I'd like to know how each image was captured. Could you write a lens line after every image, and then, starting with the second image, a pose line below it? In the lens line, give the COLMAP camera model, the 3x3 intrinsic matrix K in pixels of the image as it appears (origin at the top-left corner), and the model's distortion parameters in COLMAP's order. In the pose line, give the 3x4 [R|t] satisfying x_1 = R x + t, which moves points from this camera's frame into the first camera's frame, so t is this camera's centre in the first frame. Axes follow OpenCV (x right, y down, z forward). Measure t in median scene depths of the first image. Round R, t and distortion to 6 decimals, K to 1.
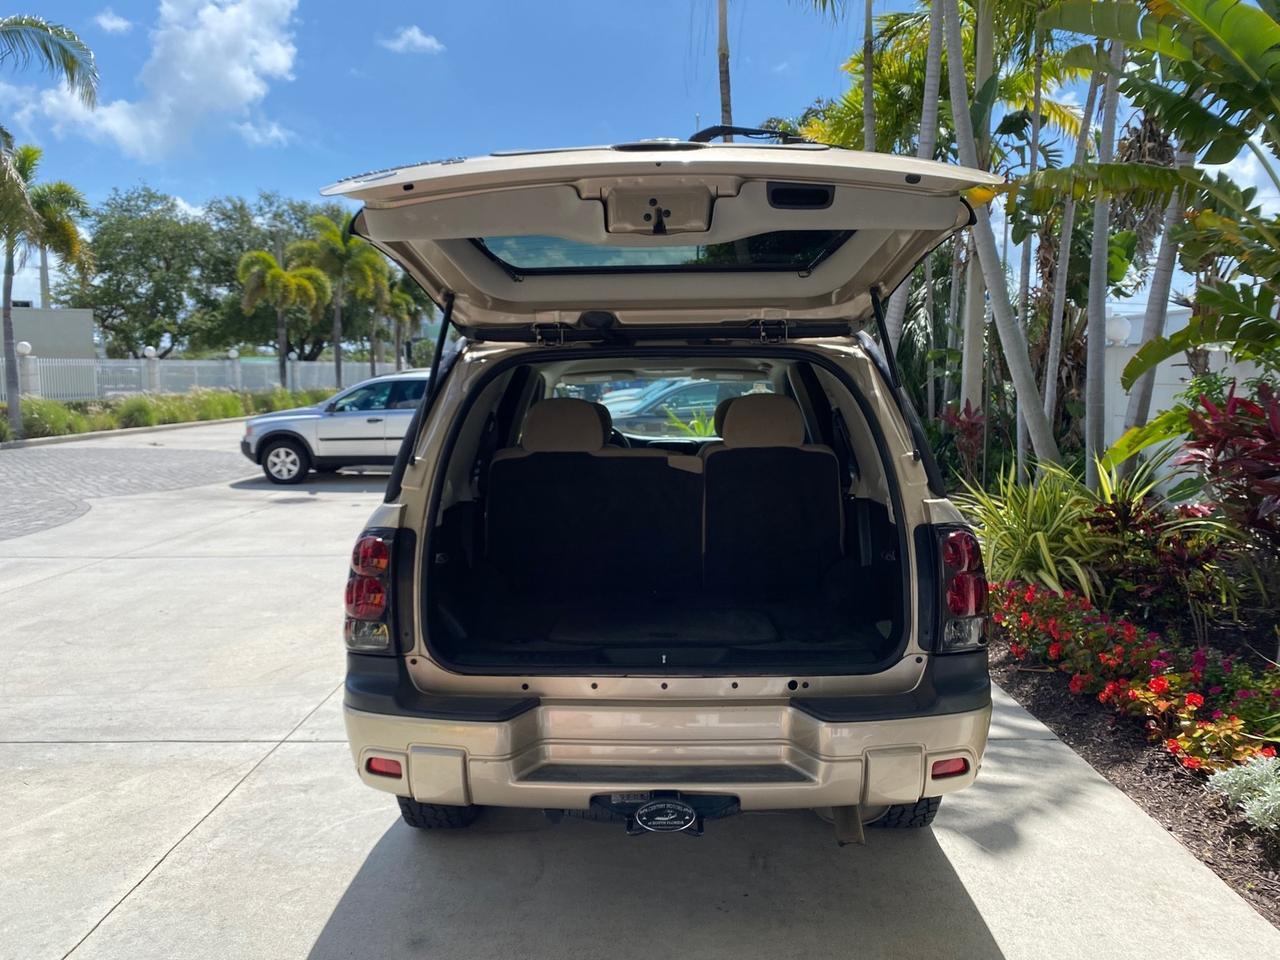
lens RADIAL K [[988.3, 0, 643.2], [0, 988.3, 479.6], [0, 0, 1]] dist [0.011599, -0.011887]
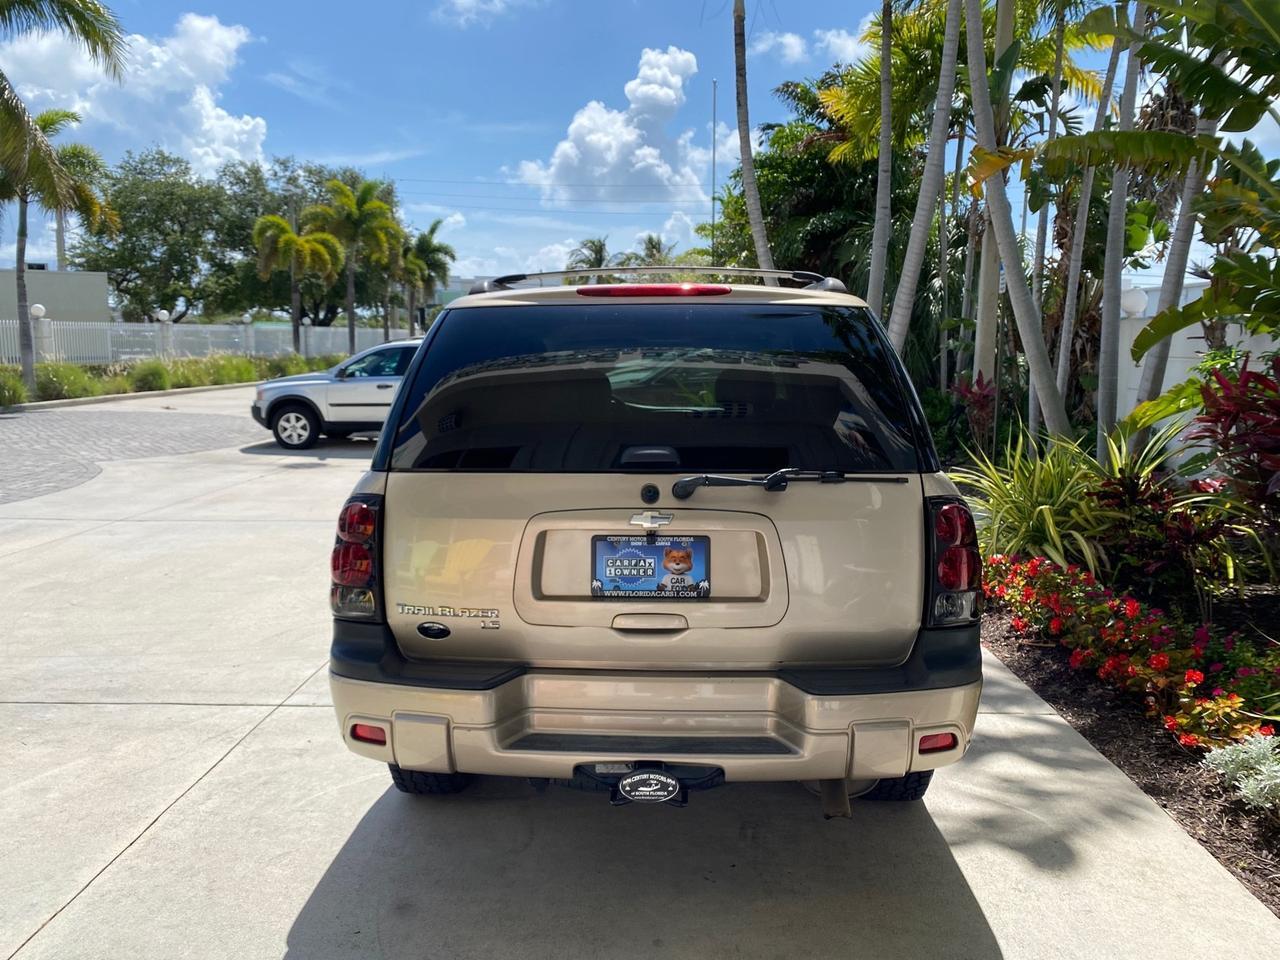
lens RADIAL K [[988.3, 0, 644.7], [0, 988.3, 476.0], [0, 0, 1]] dist [0.011599, -0.011887]
pose [[0.999864, 0.011065, -0.012191, 0.004255], [-0.010722, 0.999555, 0.027837, 0.000039], [0.012494, -0.027702, 0.999538, 0.002279]]
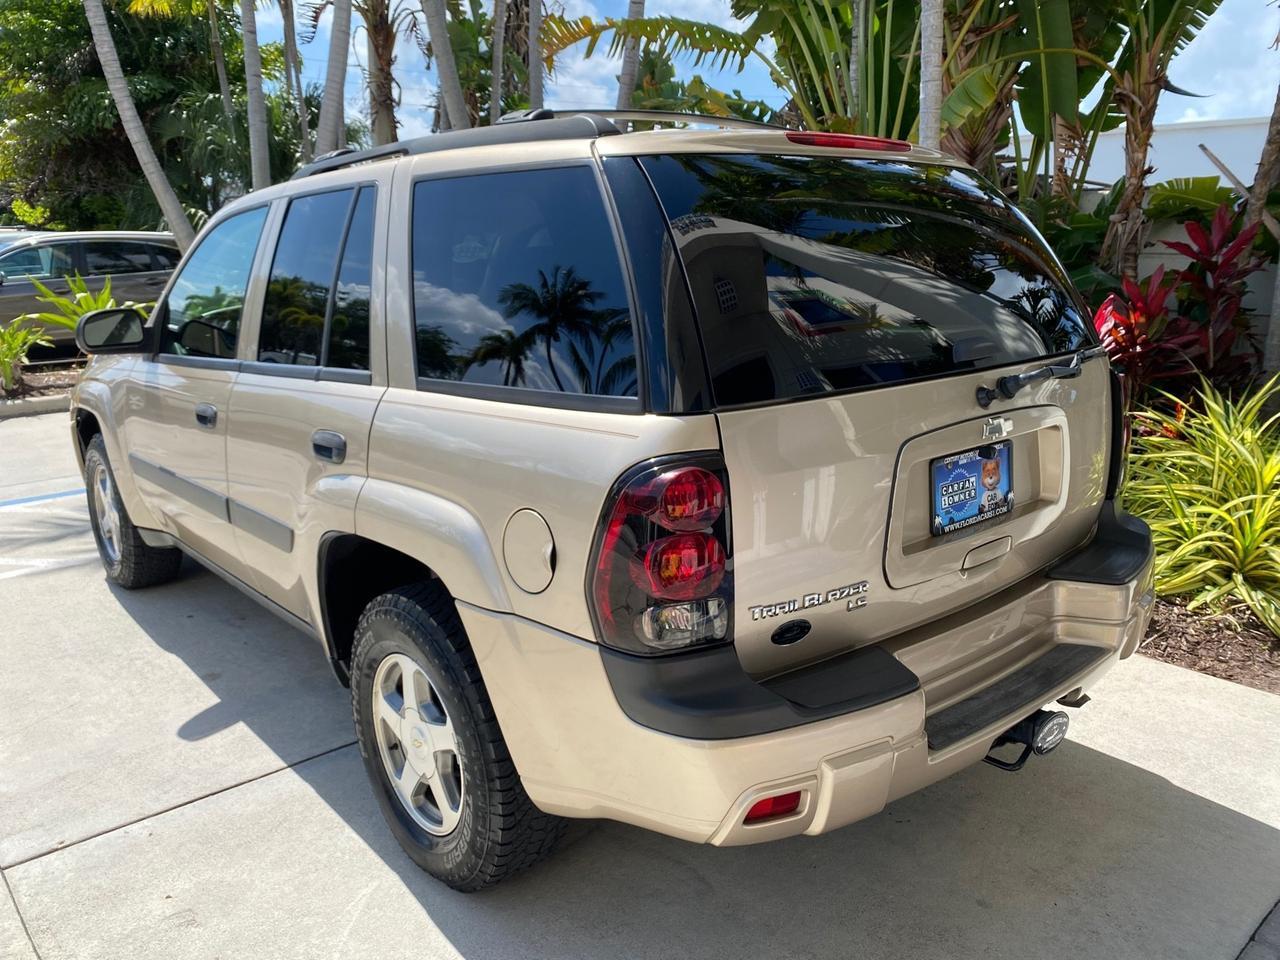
lens RADIAL K [[988.3, 0, 634.3], [0, 988.3, 472.7], [0, 0, 1]] dist [0.011599, -0.011887]
pose [[0.747325, -0.149471, 0.647429, -0.119782], [0.068280, 0.986487, 0.148933, -0.005629], [-0.660942, -0.067095, 0.747432, 0.096465]]
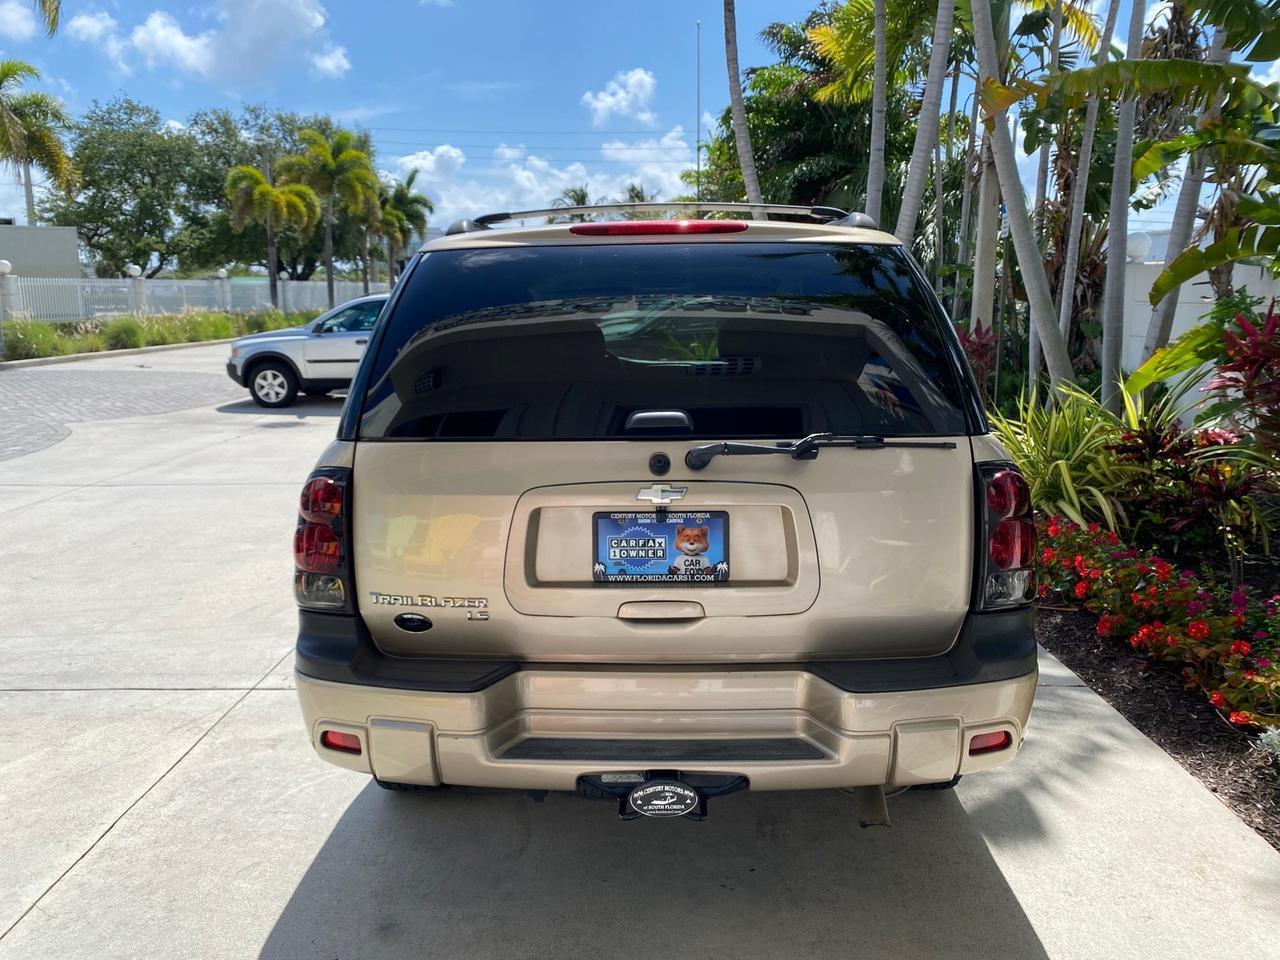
lens RADIAL K [[988.3, 0, 644.2], [0, 988.3, 472.0], [0, 0, 1]] dist [0.011599, -0.011887]
pose [[0.999997, -0.001232, 0.002134, 0.000665], [0.001077, 0.997436, 0.071558, -0.001455], [-0.002216, -0.071556, 0.997434, 0.024153]]
